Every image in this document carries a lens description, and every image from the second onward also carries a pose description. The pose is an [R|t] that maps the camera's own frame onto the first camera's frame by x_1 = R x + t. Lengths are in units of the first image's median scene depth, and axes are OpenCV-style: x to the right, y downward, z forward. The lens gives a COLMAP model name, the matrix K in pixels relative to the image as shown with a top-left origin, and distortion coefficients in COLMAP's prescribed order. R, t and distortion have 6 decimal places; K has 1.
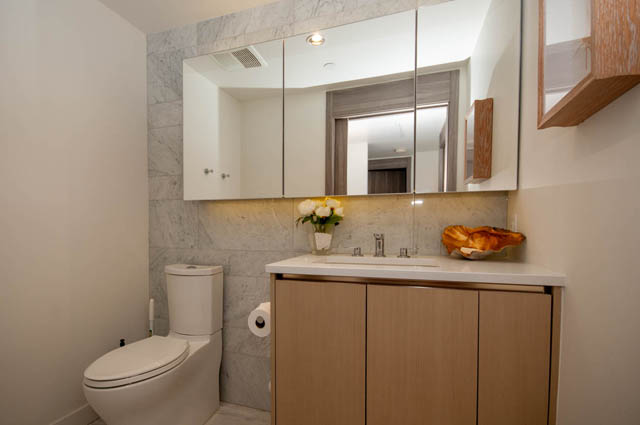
lens RADIAL K [[285.1, 0, 320.5], [0, 285.1, 221.7], [0, 0, 1]] dist [-0.018829, -0.000511]
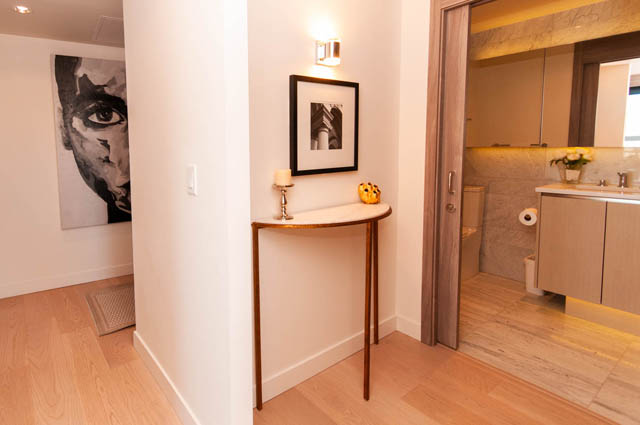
lens RADIAL K [[282.2, 0, 319.6], [0, 282.2, 171.4], [0, 0, 1]] dist [0.000065, 0.000136]
pose [[0.783159, 0.028592, -0.621164, -0.111539], [0.034120, 0.995461, 0.088839, -0.132947], [0.620885, -0.090769, 0.778629, -1.036605]]
